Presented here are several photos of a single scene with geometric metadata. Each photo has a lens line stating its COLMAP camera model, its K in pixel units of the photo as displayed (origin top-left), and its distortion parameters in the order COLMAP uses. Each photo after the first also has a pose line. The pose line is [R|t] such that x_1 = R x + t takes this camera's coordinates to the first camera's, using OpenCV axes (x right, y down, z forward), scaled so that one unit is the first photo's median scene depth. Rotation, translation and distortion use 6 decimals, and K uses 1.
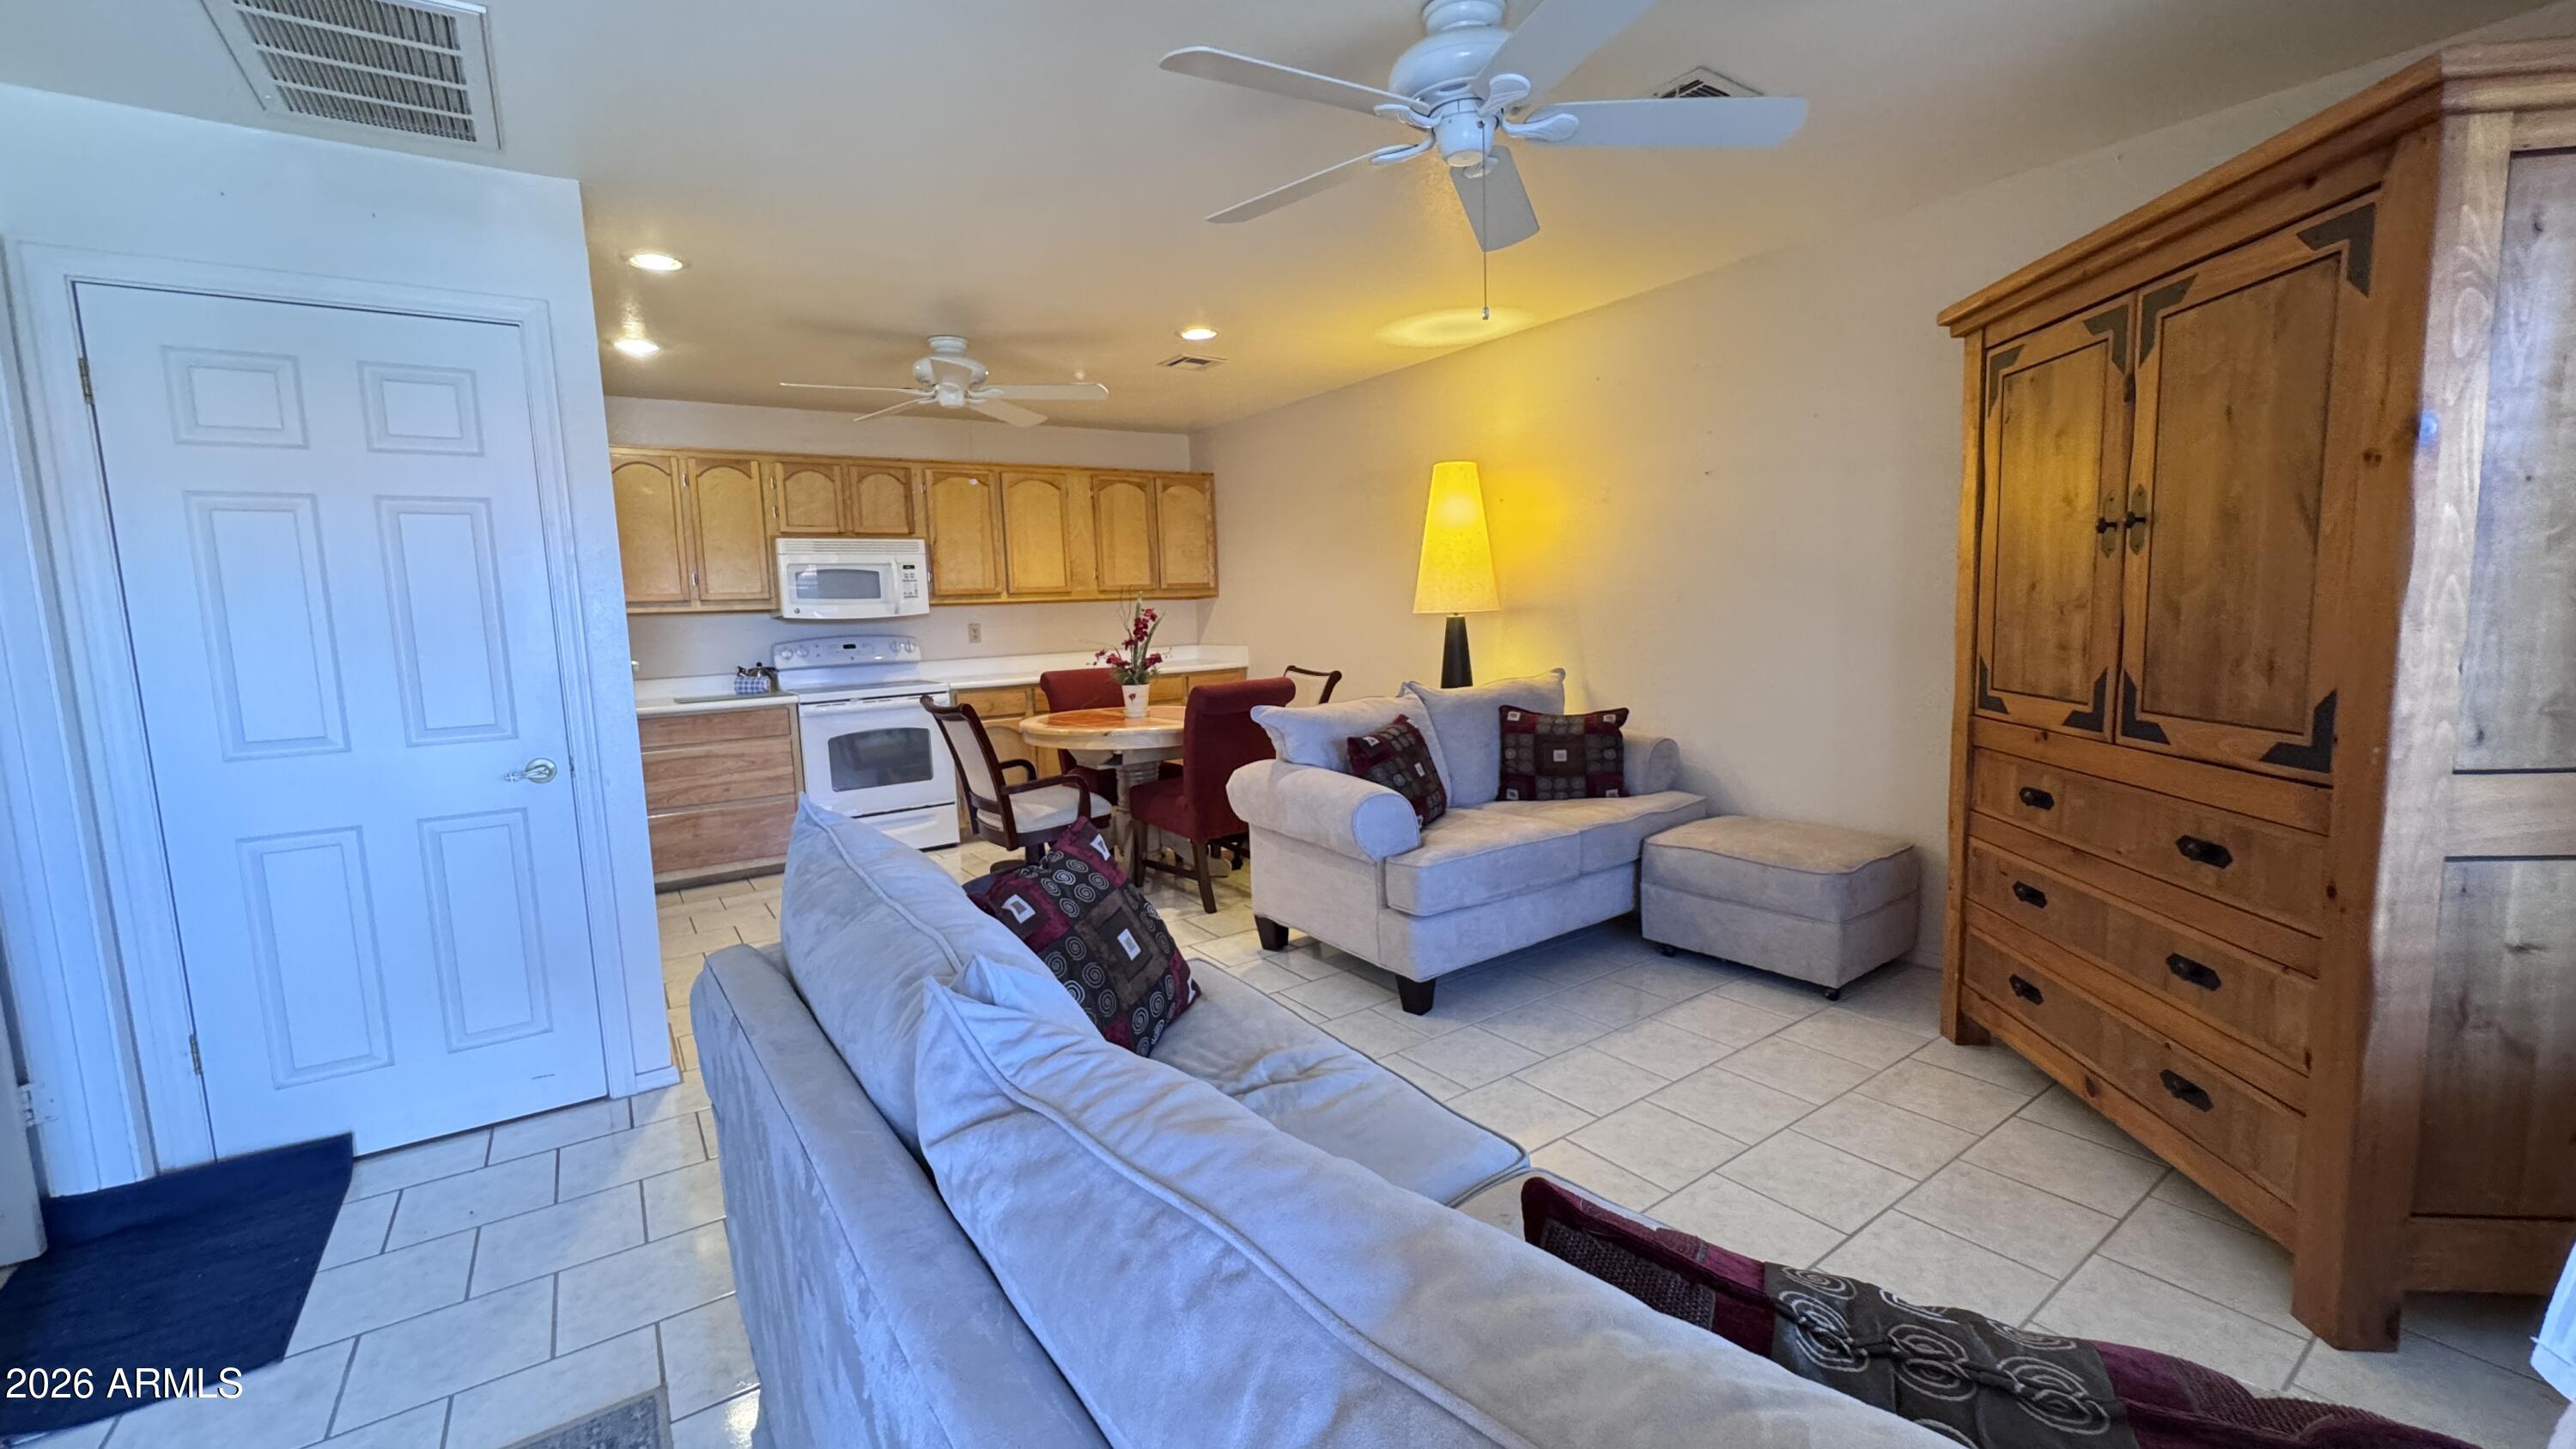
lens RADIAL K [[1027.7, 0, 1288.0], [0, 1027.7, 724.5], [0, 0, 1]] dist [-0.002421, 0.000307]
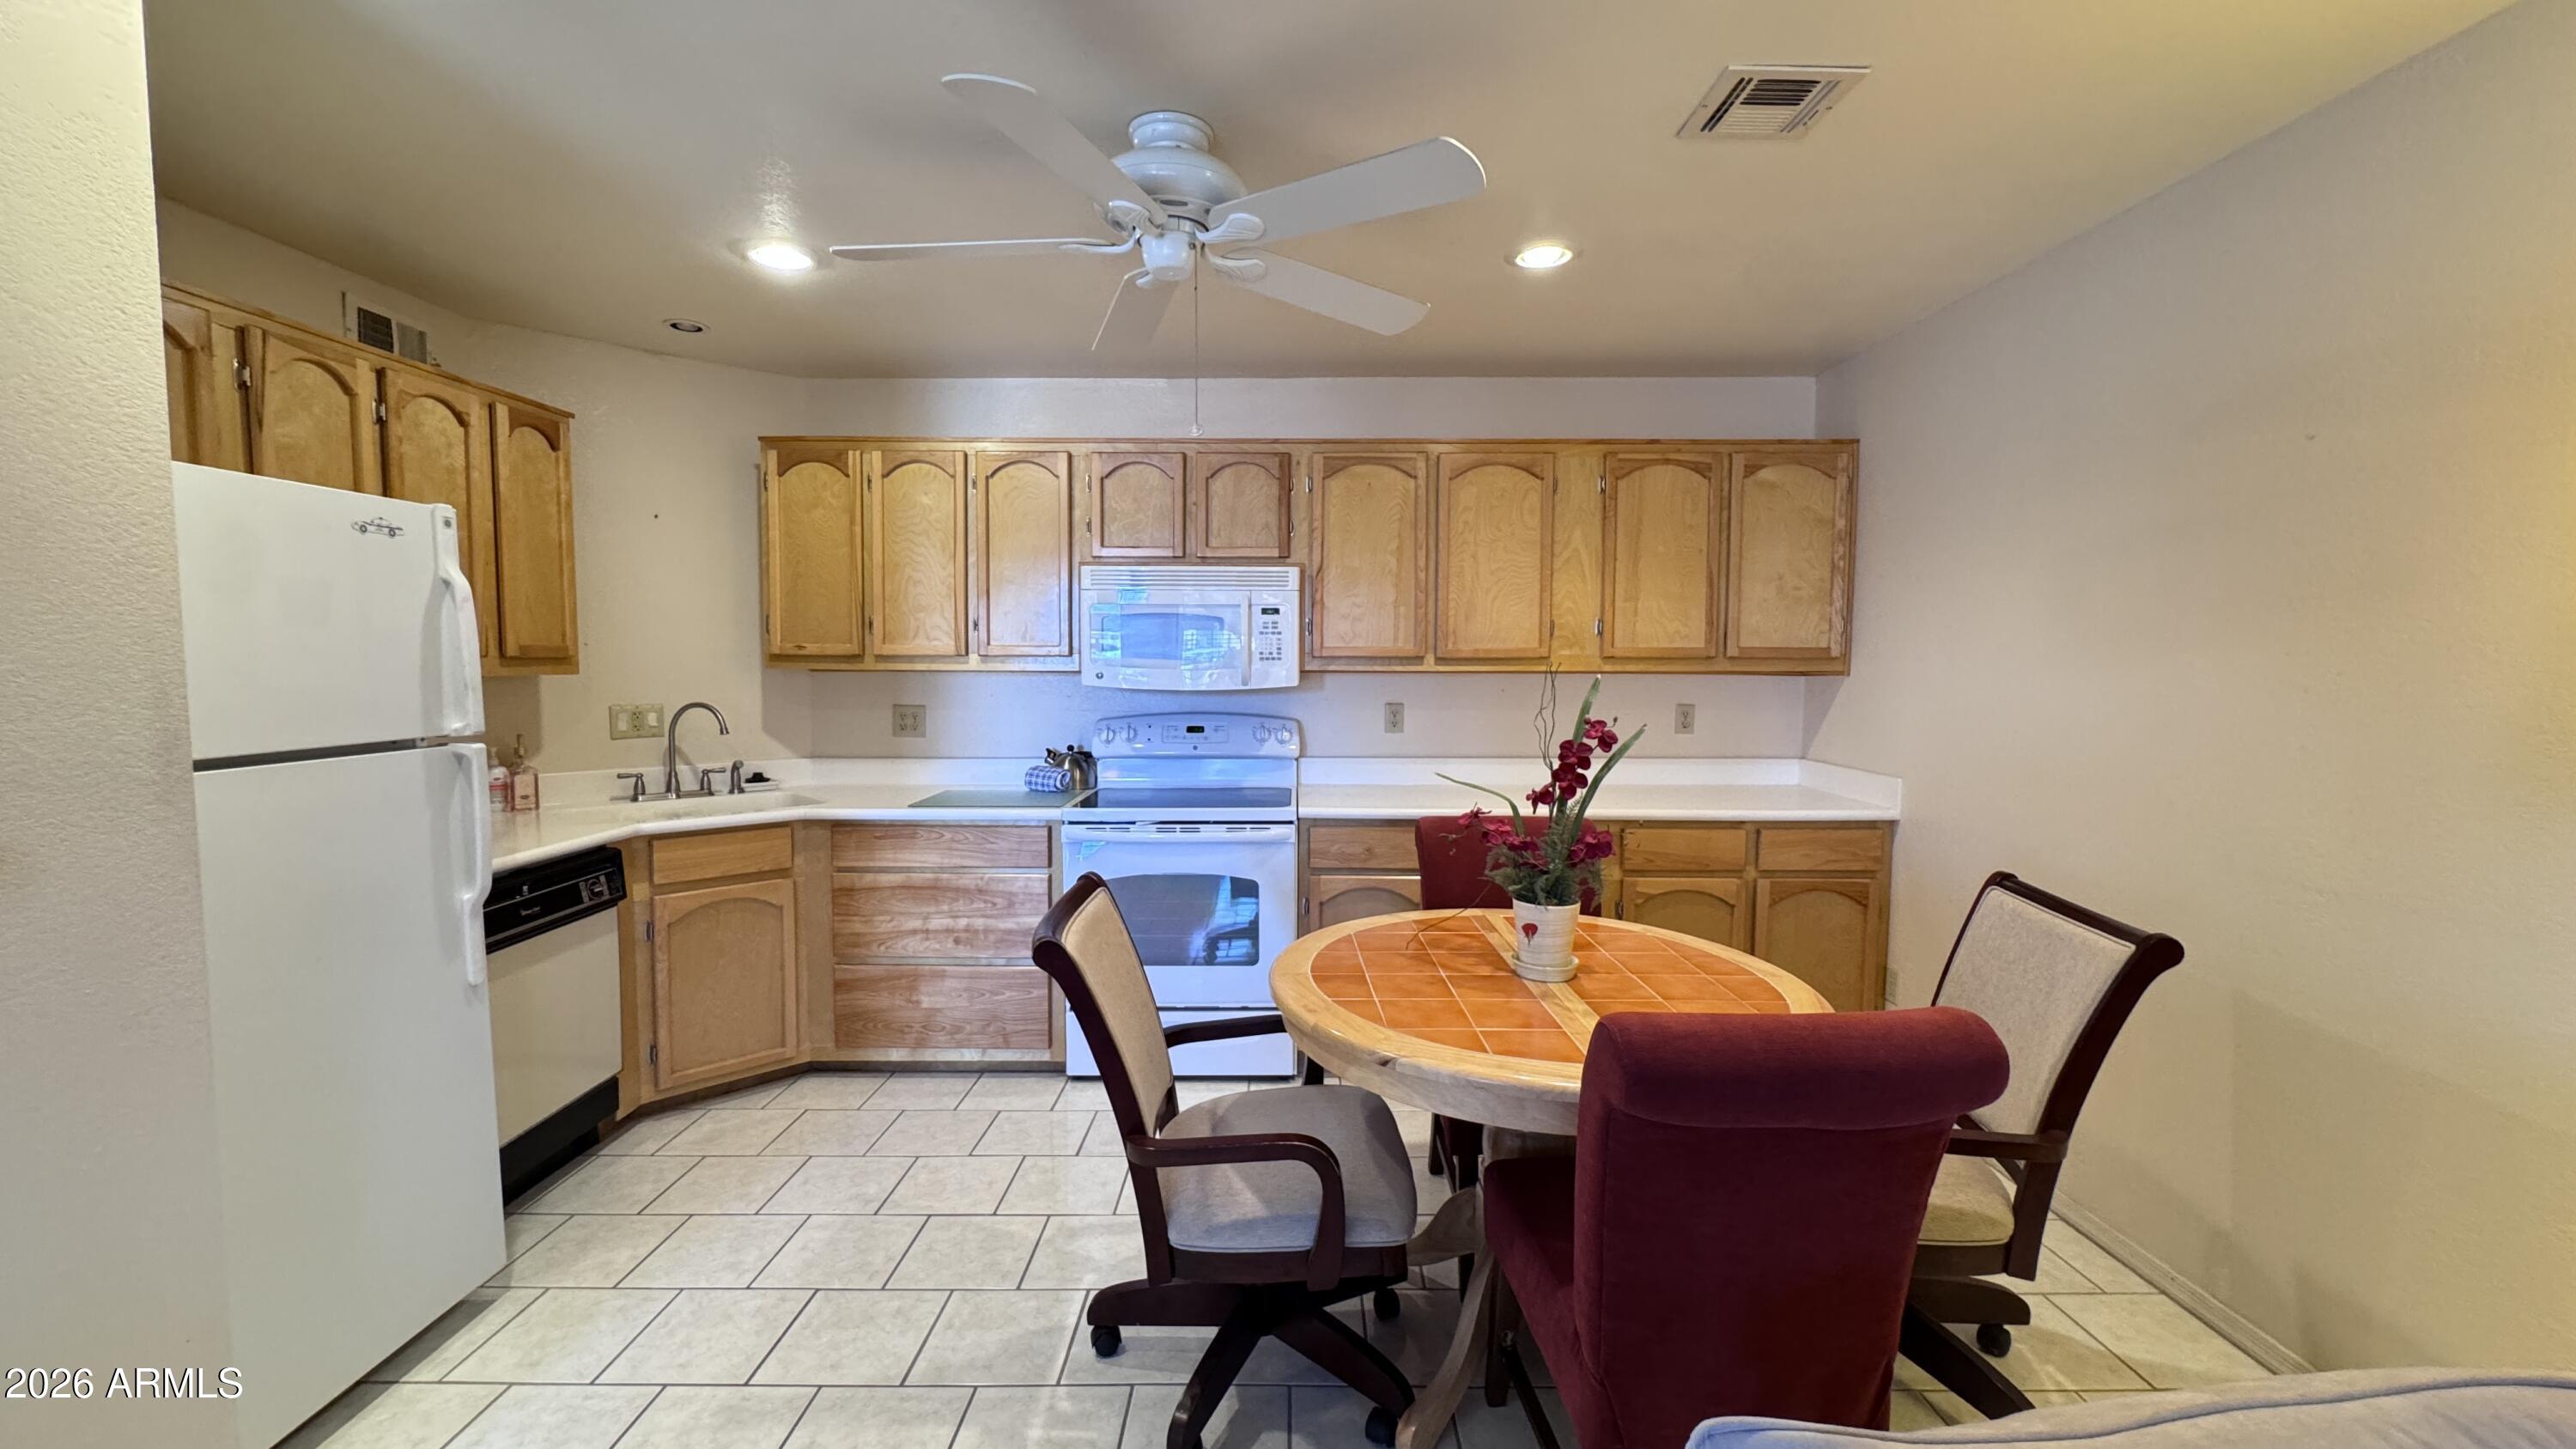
lens RADIAL K [[1027.7, 0, 1288.0], [0, 1027.7, 724.5], [0, 0, 1]] dist [-0.002421, 0.000307]
pose [[0.816616, 0.075827, -0.572178, -0.000208], [-0.098807, 0.995065, -0.009149, -0.091785], [0.568661, 0.064007, 0.820078, 0.571633]]
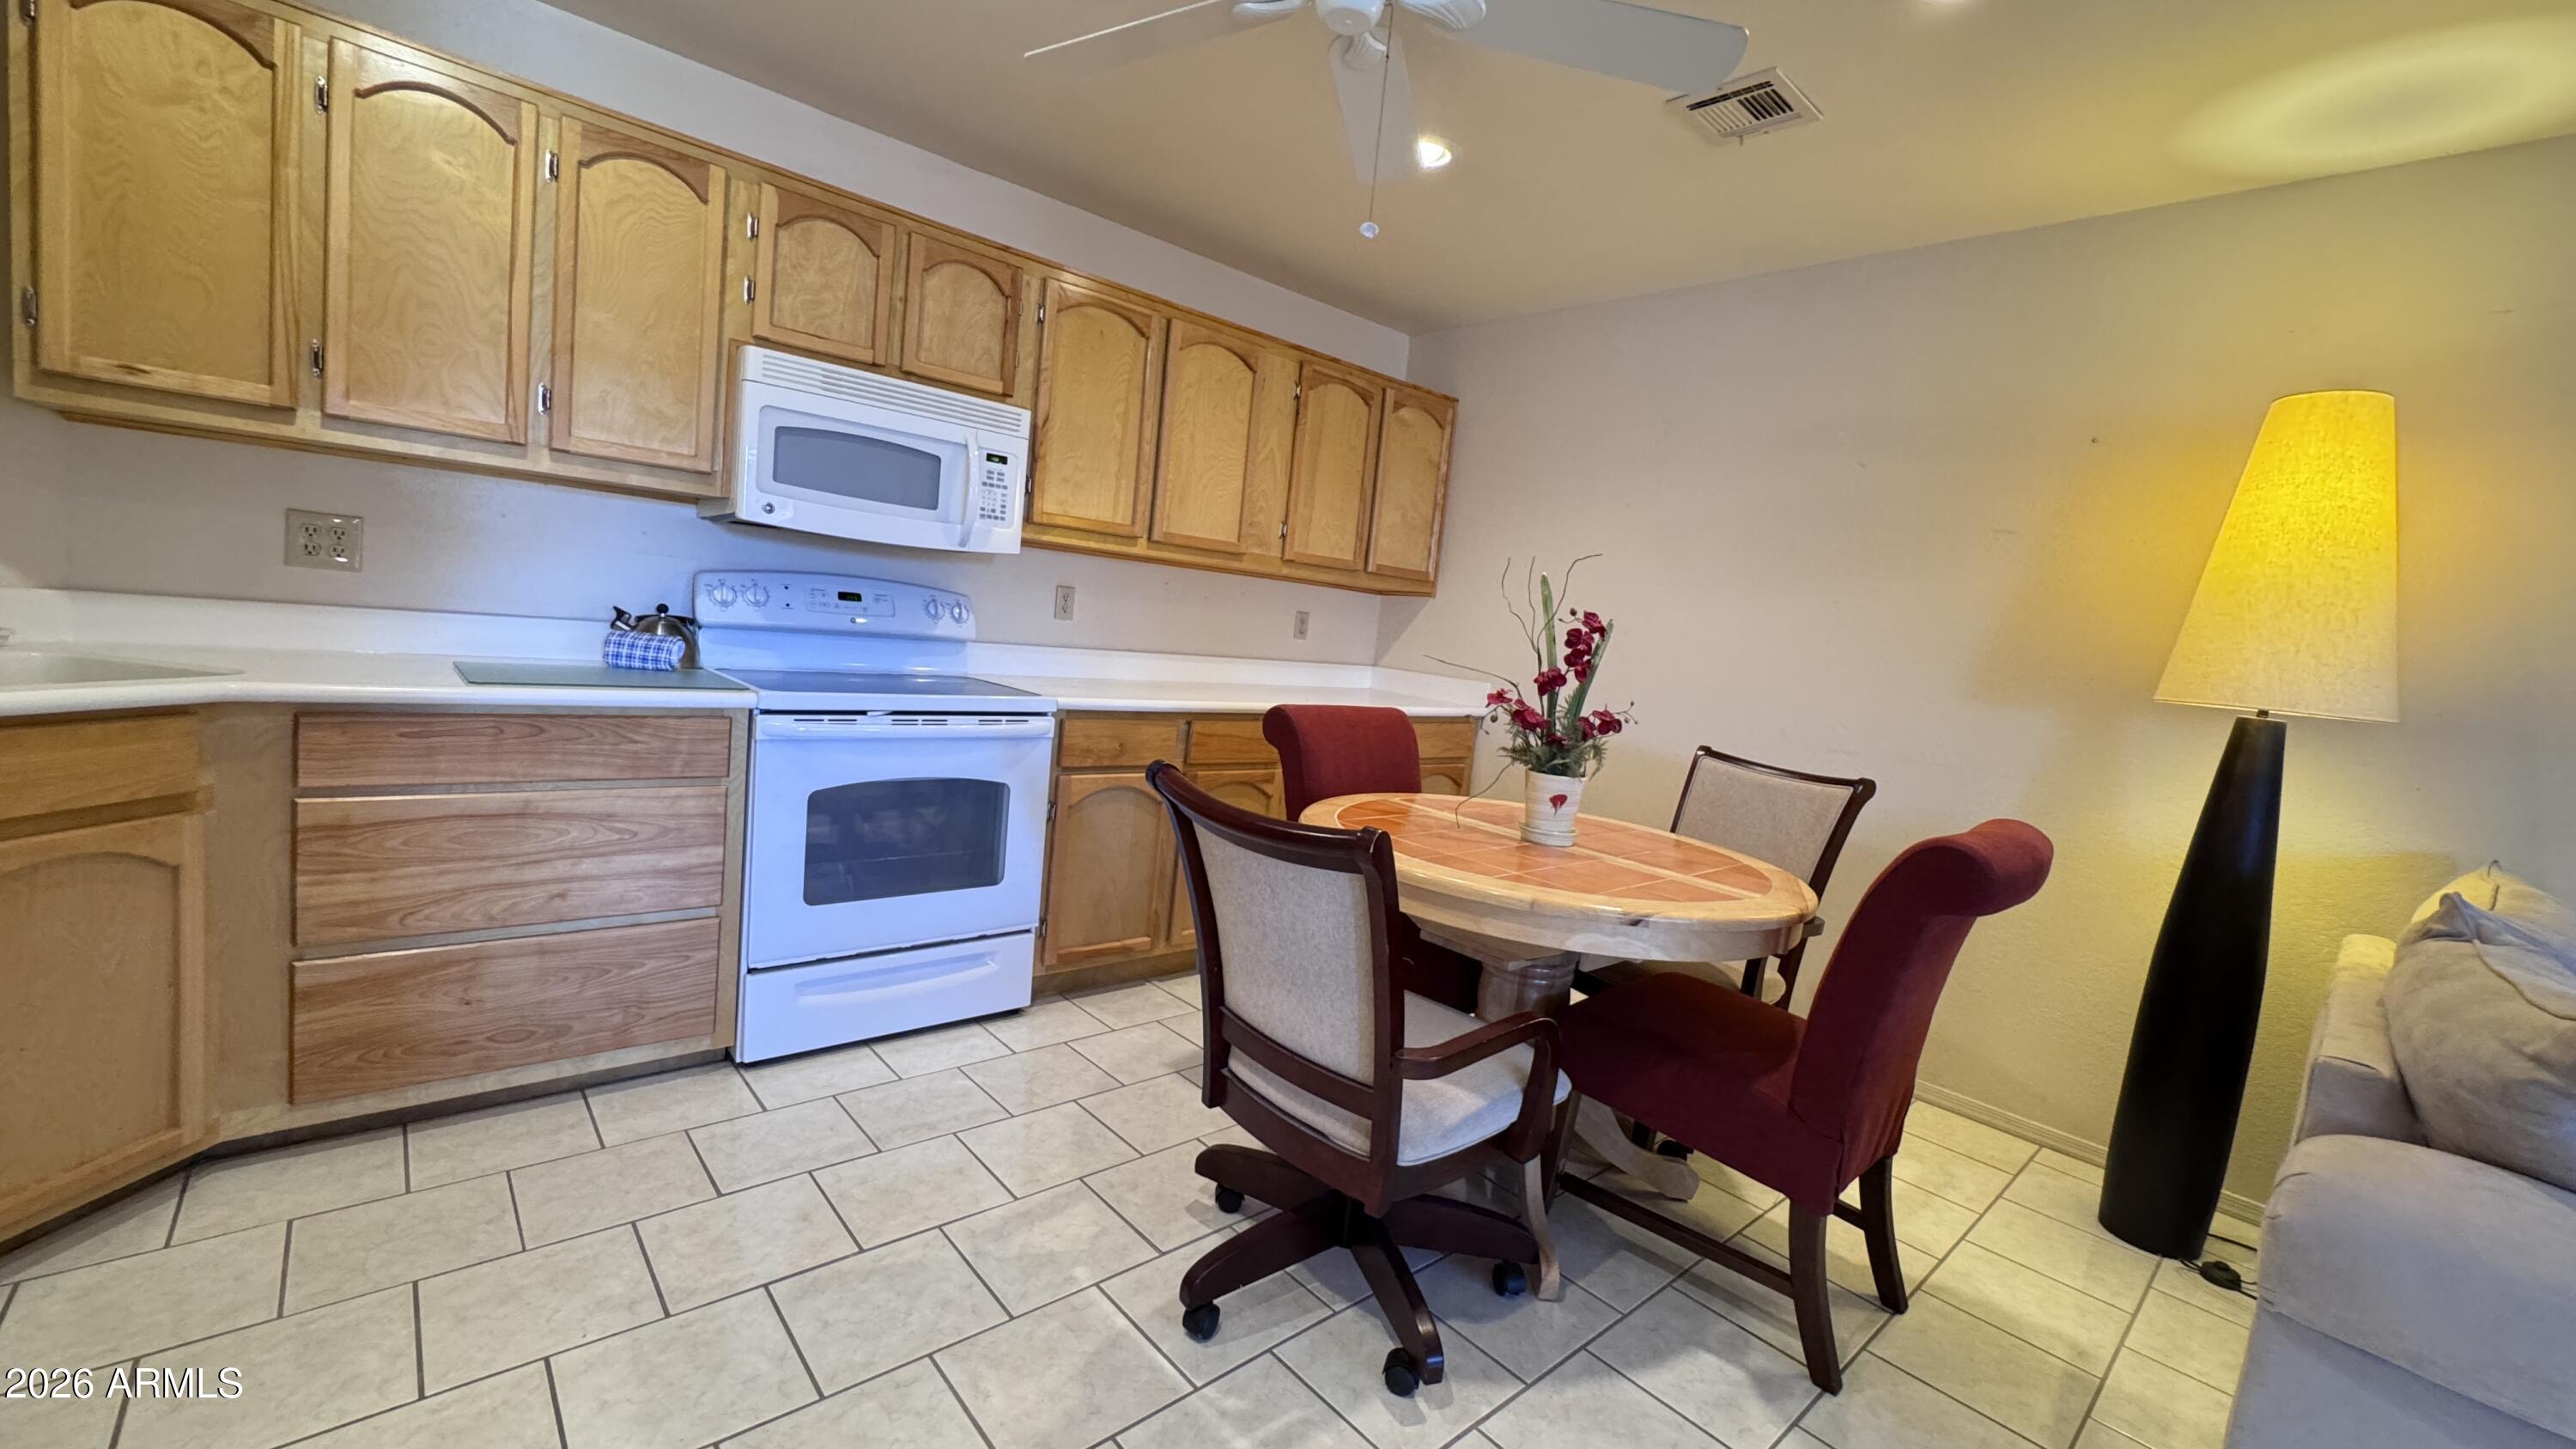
lens RADIAL K [[1027.7, 0, 1288.0], [0, 1027.7, 724.5], [0, 0, 1]] dist [-0.002421, 0.000307]
pose [[0.983405, 0.122665, 0.133674, -0.318169], [-0.121848, 0.992446, -0.014304, -0.037479], [-0.134419, -0.002222, 0.990922, 0.542519]]
